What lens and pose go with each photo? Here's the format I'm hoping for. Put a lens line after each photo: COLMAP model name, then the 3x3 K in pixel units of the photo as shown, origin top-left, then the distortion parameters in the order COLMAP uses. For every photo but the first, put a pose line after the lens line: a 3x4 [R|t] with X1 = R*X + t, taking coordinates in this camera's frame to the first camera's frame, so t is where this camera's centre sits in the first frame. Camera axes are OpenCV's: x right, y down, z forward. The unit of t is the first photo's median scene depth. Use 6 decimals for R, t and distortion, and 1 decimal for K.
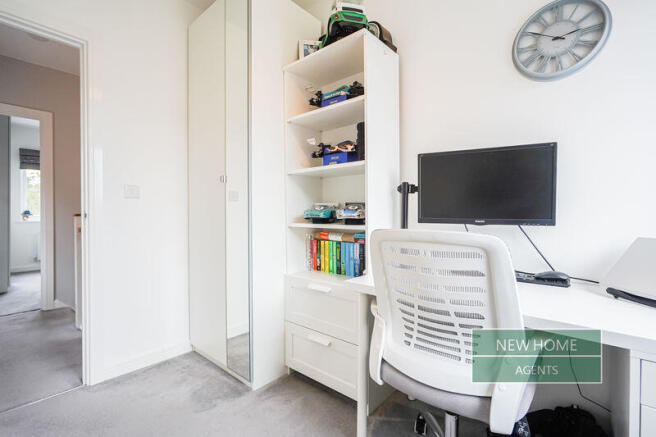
lens RADIAL K [[308.0, 0, 326.8], [0, 308.0, 216.1], [0, 0, 1]] dist [-0.000445, 0.000360]
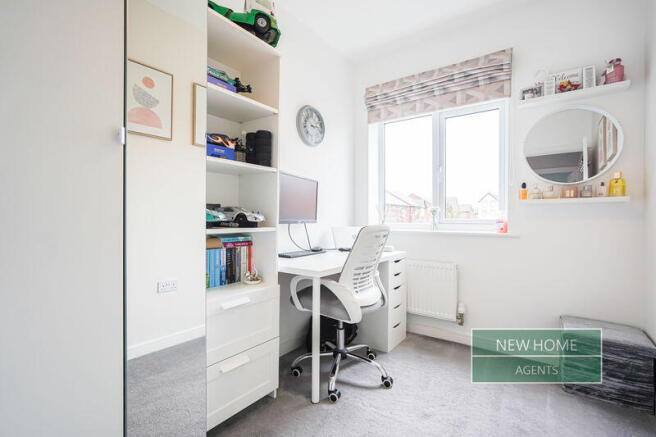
lens RADIAL K [[308.0, 0, 326.8], [0, 308.0, 216.1], [0, 0, 1]] dist [-0.000445, 0.000360]
pose [[-0.091932, 0.006869, 0.995742, -0.861261], [0.002885, 0.999974, -0.006631, -0.000066], [-0.995761, 0.002264, -0.091950, 0.793765]]
